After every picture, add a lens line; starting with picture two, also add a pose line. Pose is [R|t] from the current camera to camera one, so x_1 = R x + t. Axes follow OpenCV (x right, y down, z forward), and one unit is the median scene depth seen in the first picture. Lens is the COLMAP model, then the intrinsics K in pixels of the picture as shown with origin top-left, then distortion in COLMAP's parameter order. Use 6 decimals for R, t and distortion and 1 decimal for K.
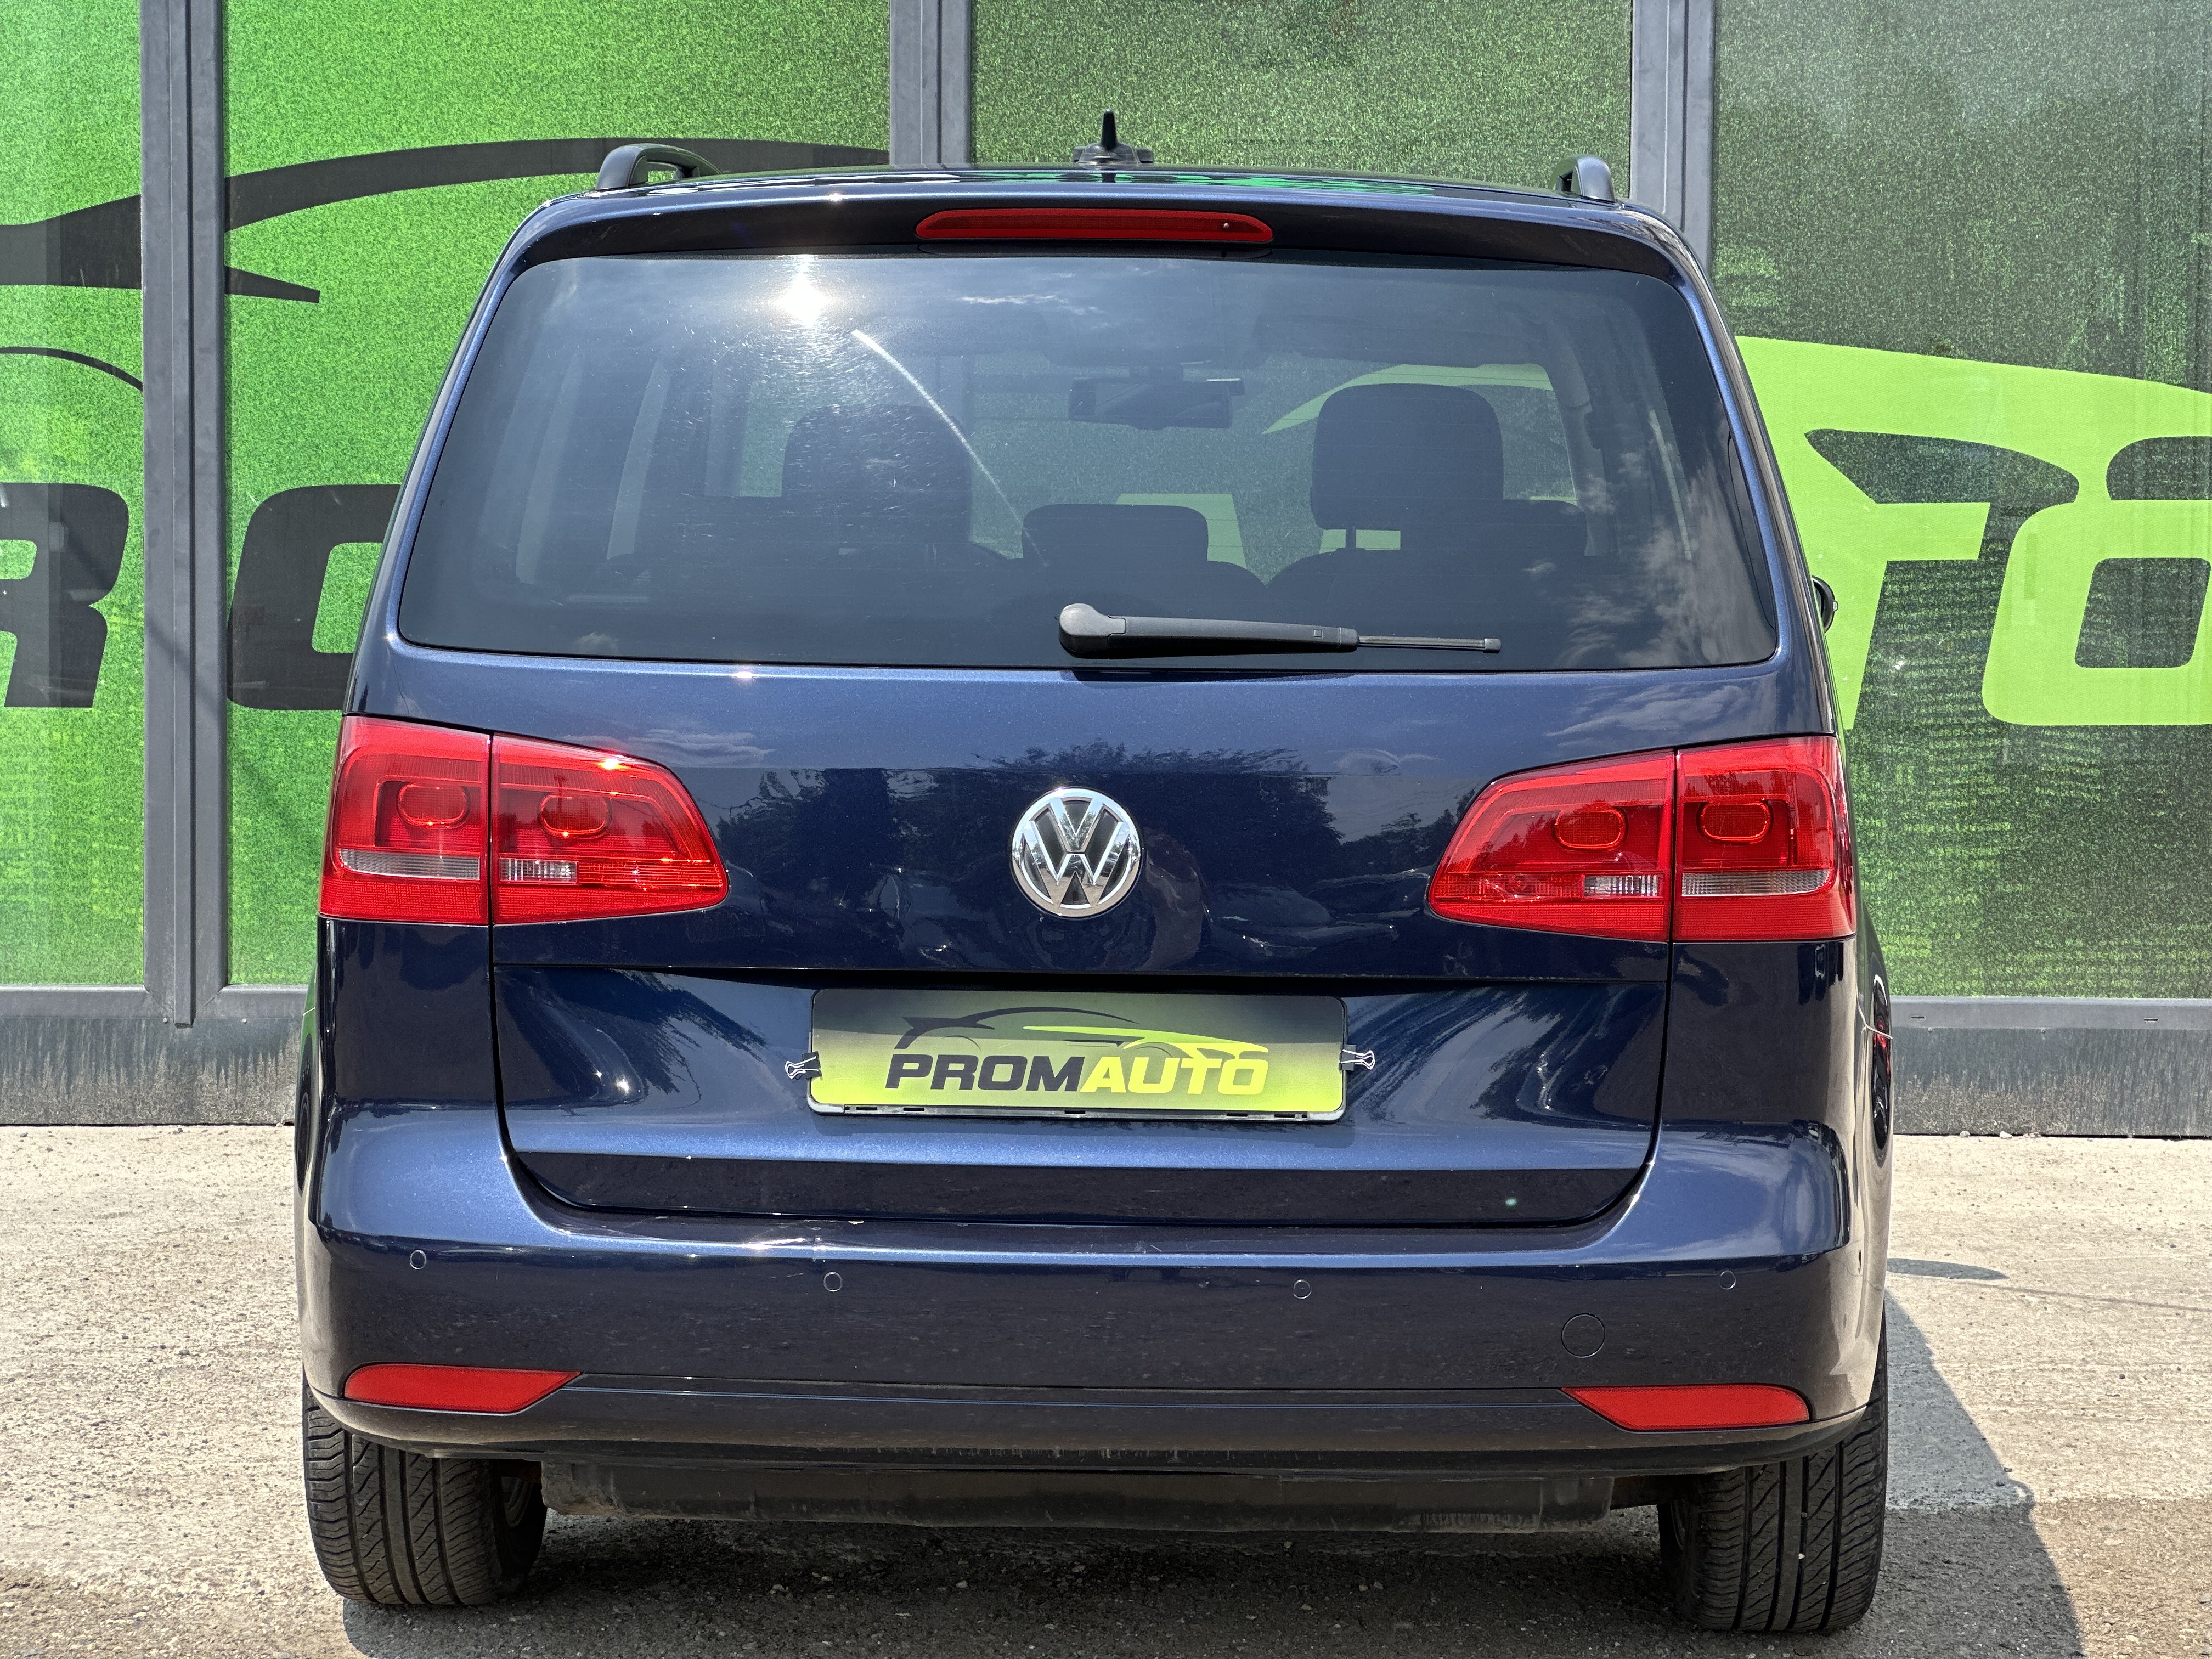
lens RADIAL K [[4985.9, 0, 1106.0], [0, 4985.9, 829.5], [0, 0, 1]] dist [0.055946, 0.905462]
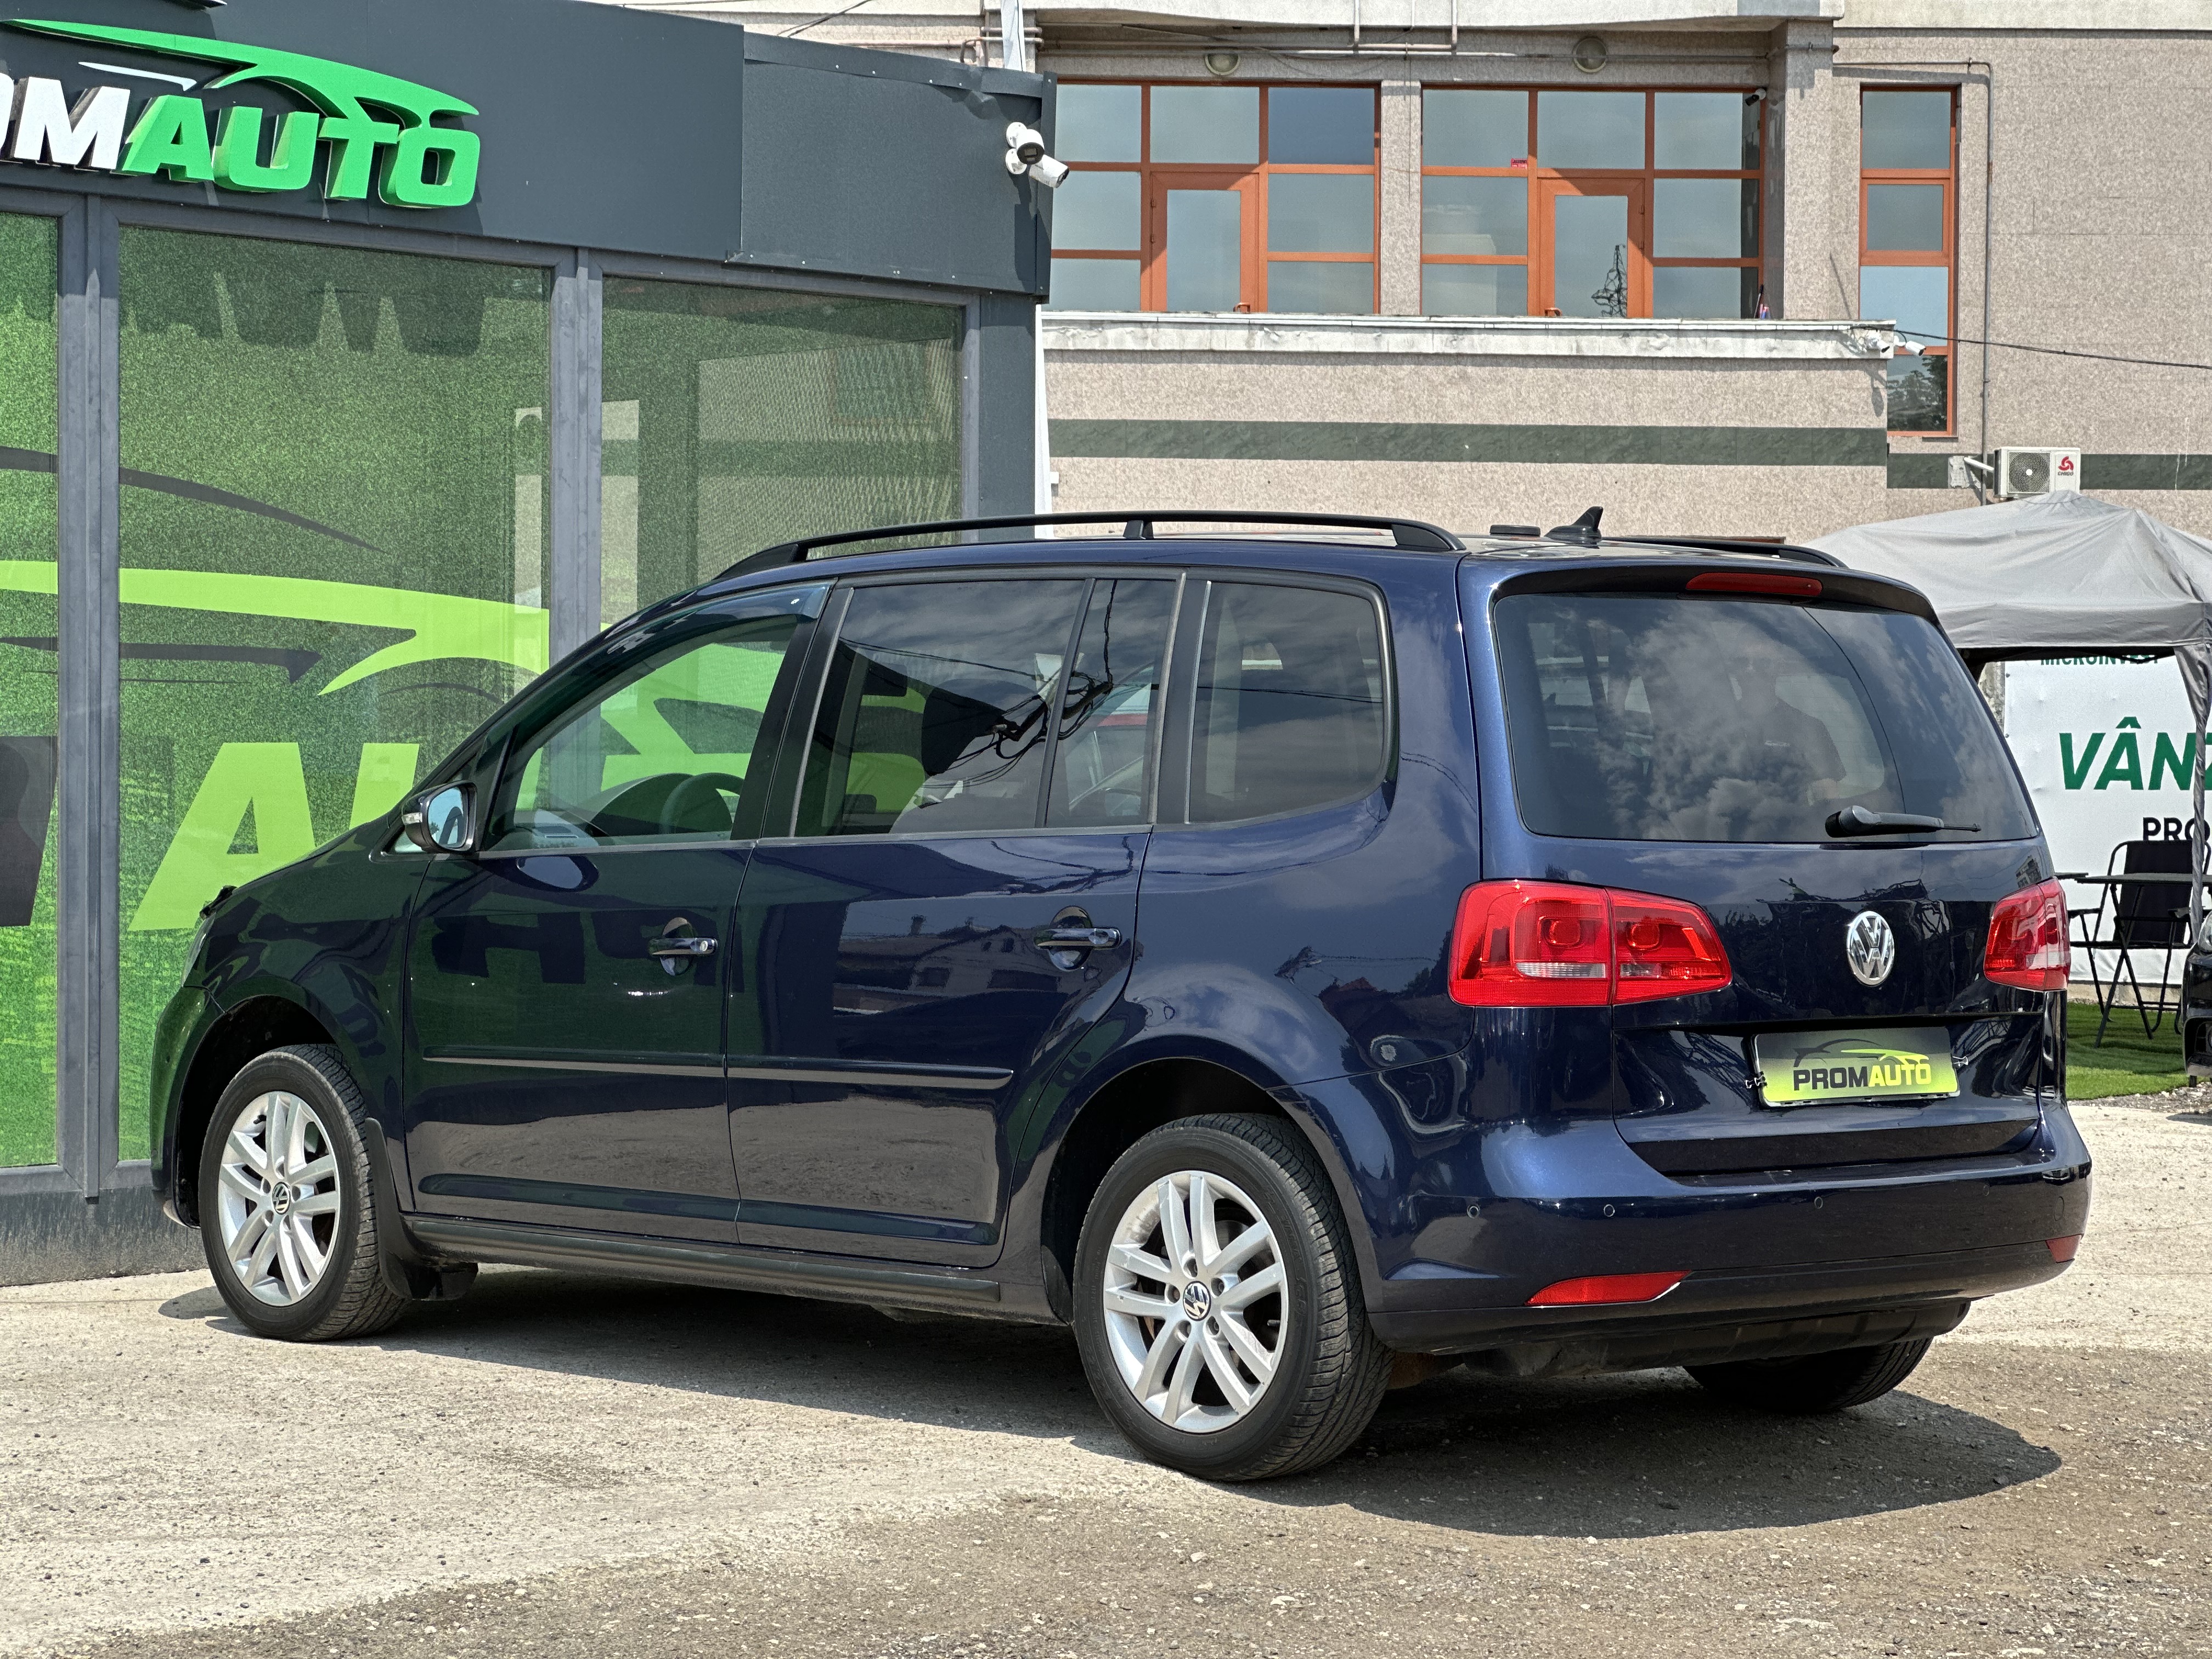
lens RADIAL K [[4985.9, 0, 1106.0], [0, 4985.9, 829.5], [0, 0, 1]] dist [0.055946, 0.905462]
pose [[0.699395, -0.010569, 0.714658, -1.408401], [0.047982, 0.998329, -0.032193, 0.007137], [-0.713123, 0.056806, 0.698733, -0.015314]]
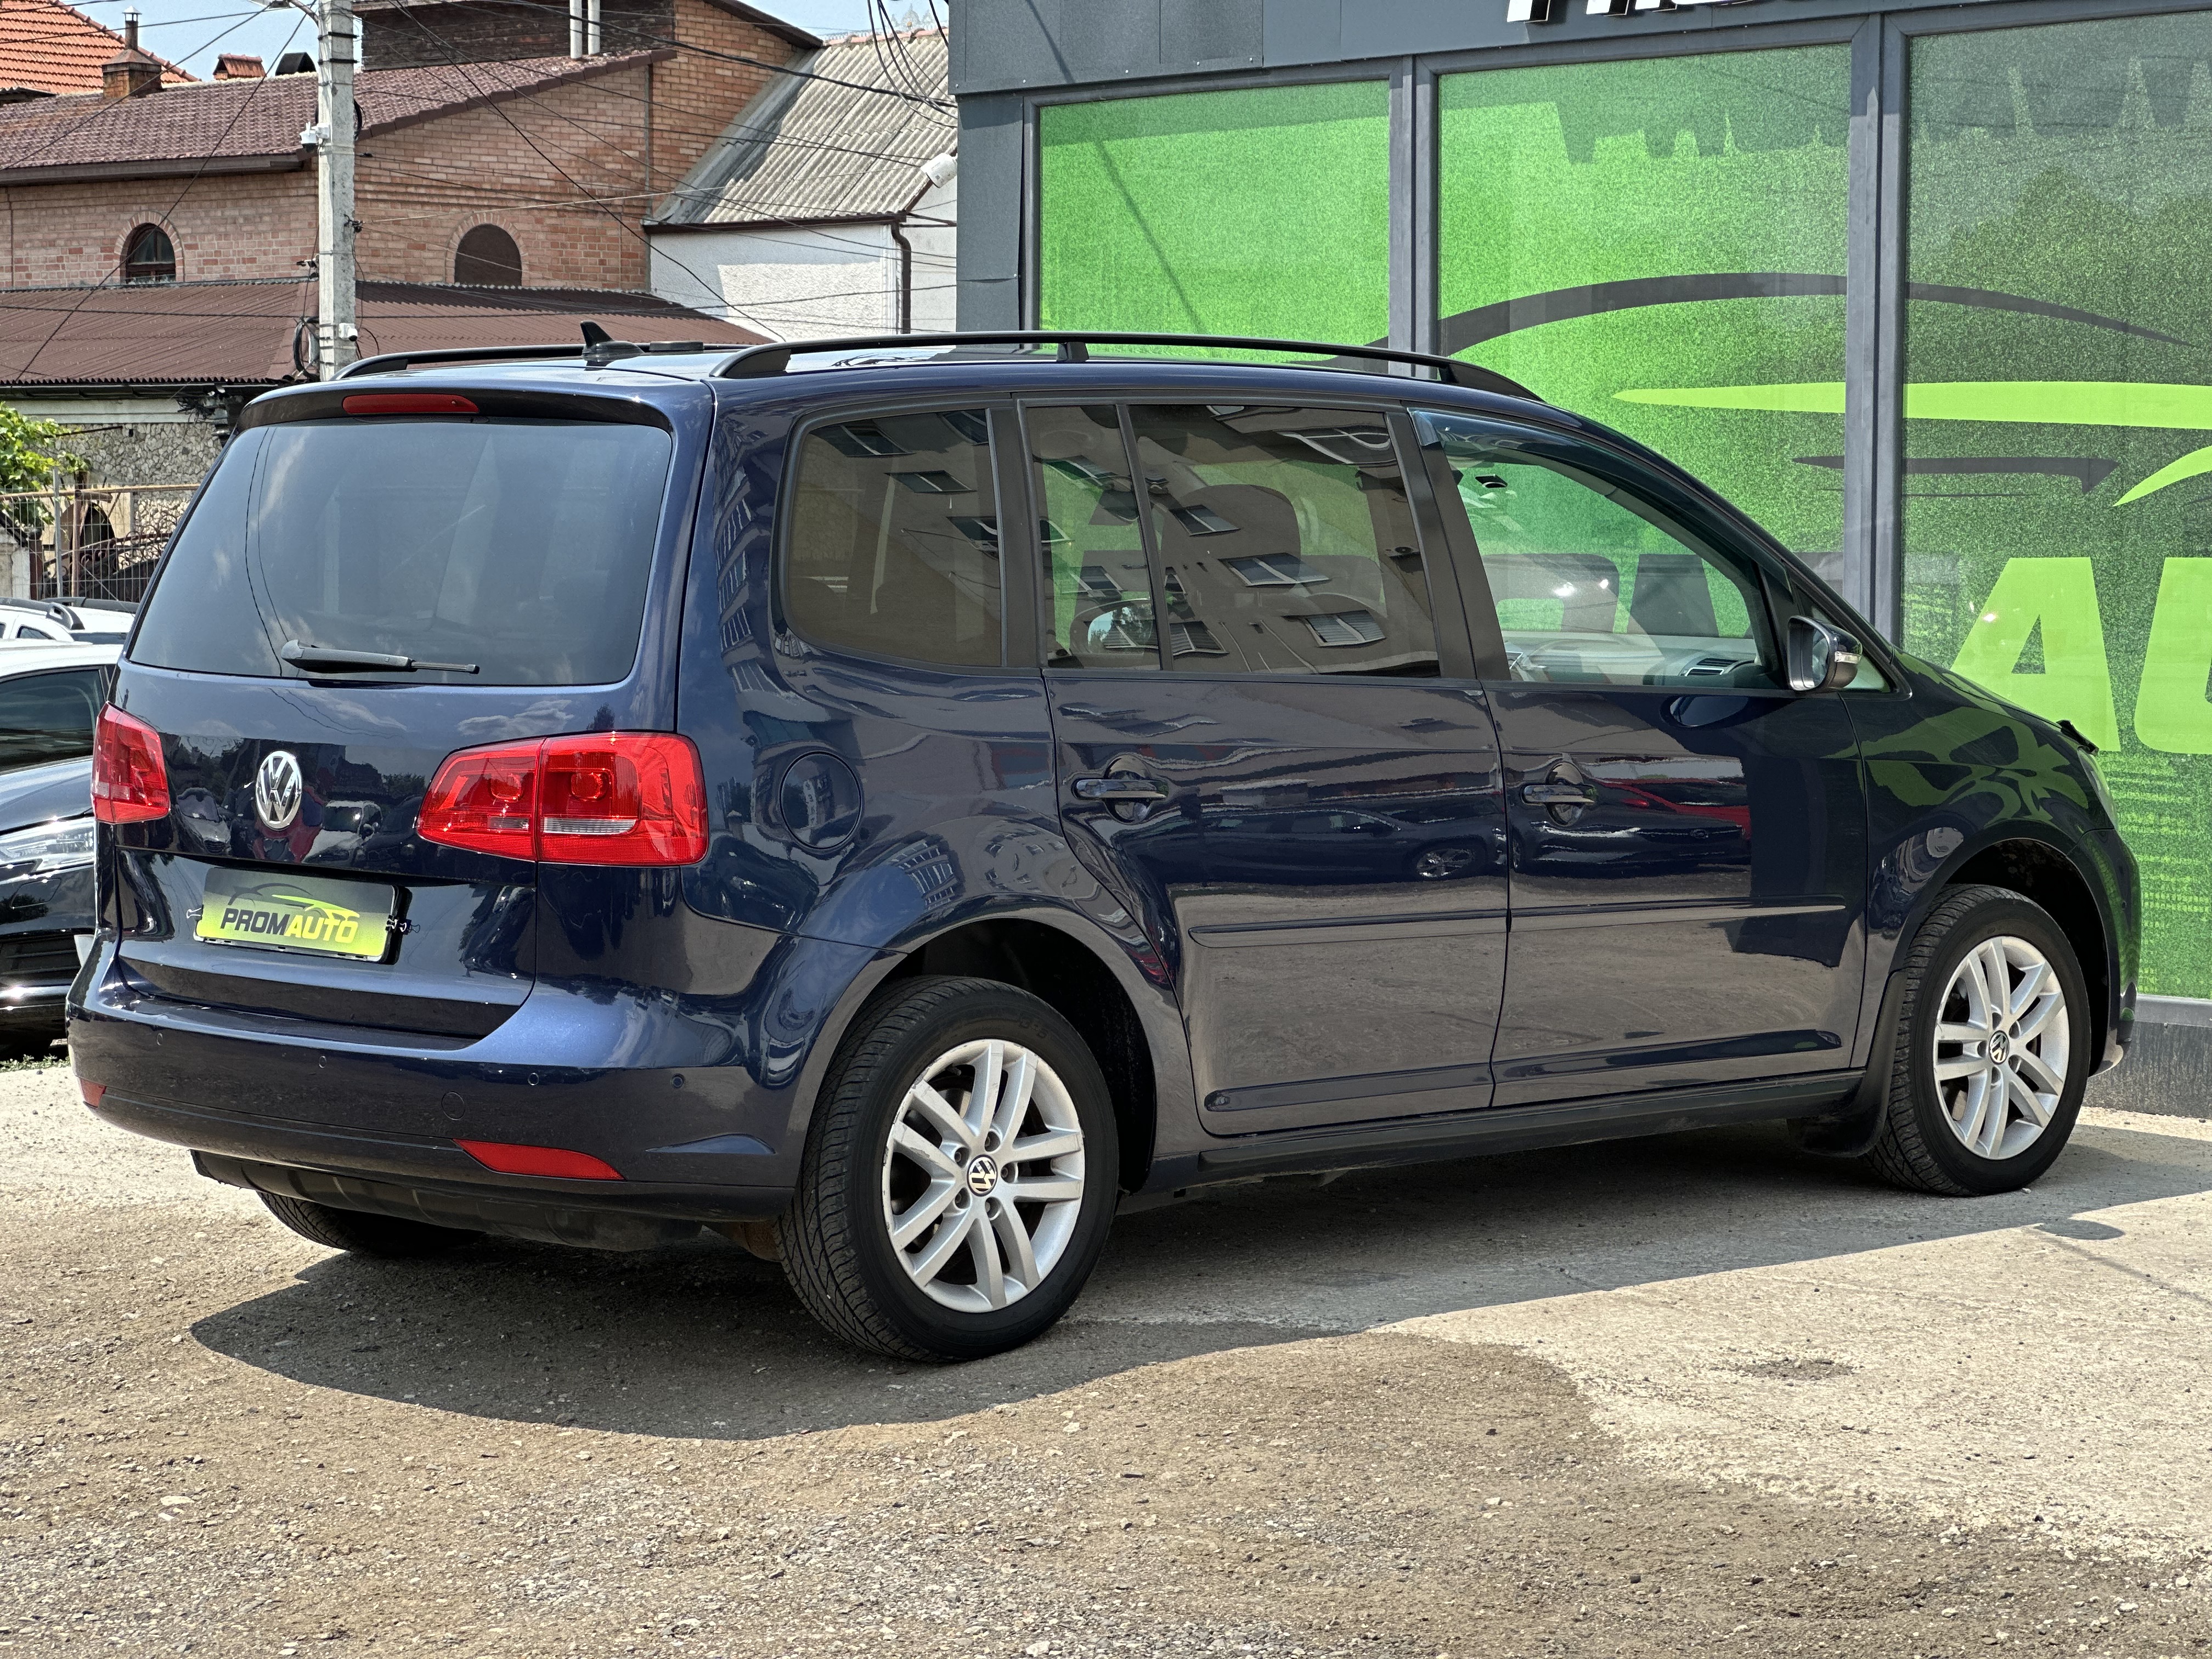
lens RADIAL K [[4985.9, 0, 1106.0], [0, 4985.9, 829.5], [0, 0, 1]] dist [0.055946, 0.905462]
pose [[0.712261, 0.036420, -0.700969, 1.335821], [-0.042755, 0.999050, 0.008463, -0.007774], [0.700611, 0.023942, 0.713142, 0.015857]]
